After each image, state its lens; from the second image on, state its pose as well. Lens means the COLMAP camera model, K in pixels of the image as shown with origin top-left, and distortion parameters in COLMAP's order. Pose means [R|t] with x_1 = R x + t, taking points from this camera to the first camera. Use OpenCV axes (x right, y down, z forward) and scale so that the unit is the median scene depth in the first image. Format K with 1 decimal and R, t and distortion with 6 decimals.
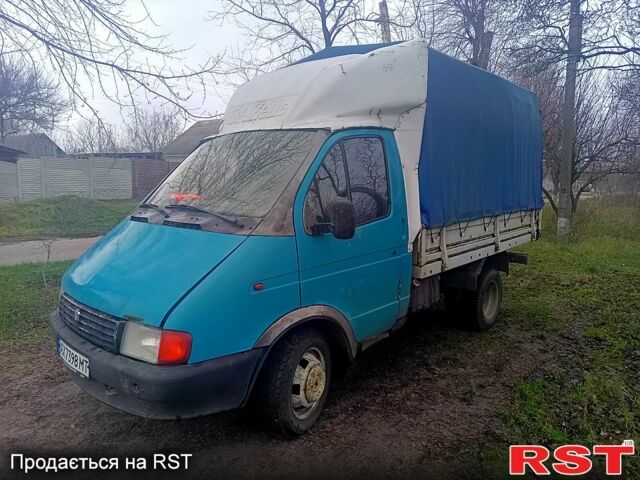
lens RADIAL K [[479.0, 0, 320.0], [0, 479.0, 240.0], [0, 0, 1]] dist [-0.003005, -0.001971]
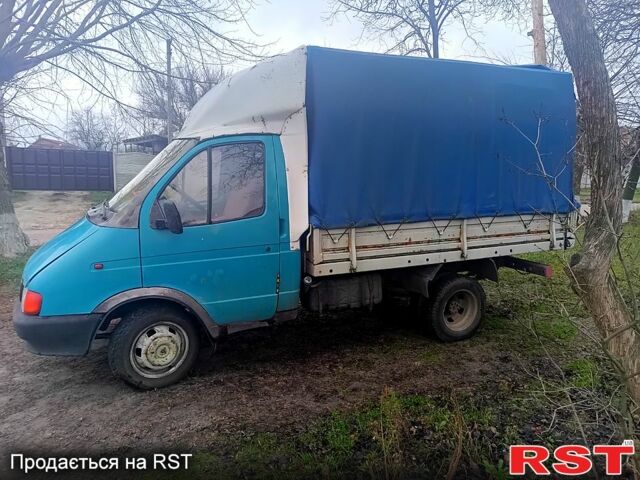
lens RADIAL K [[479.0, 0, 320.0], [0, 479.0, 240.0], [0, 0, 1]] dist [-0.003005, -0.001971]
pose [[0.891420, 0.070884, -0.447601, 0.736259], [-0.056423, 0.997366, 0.045579, -0.050105], [0.449653, -0.015375, 0.893071, 0.085407]]
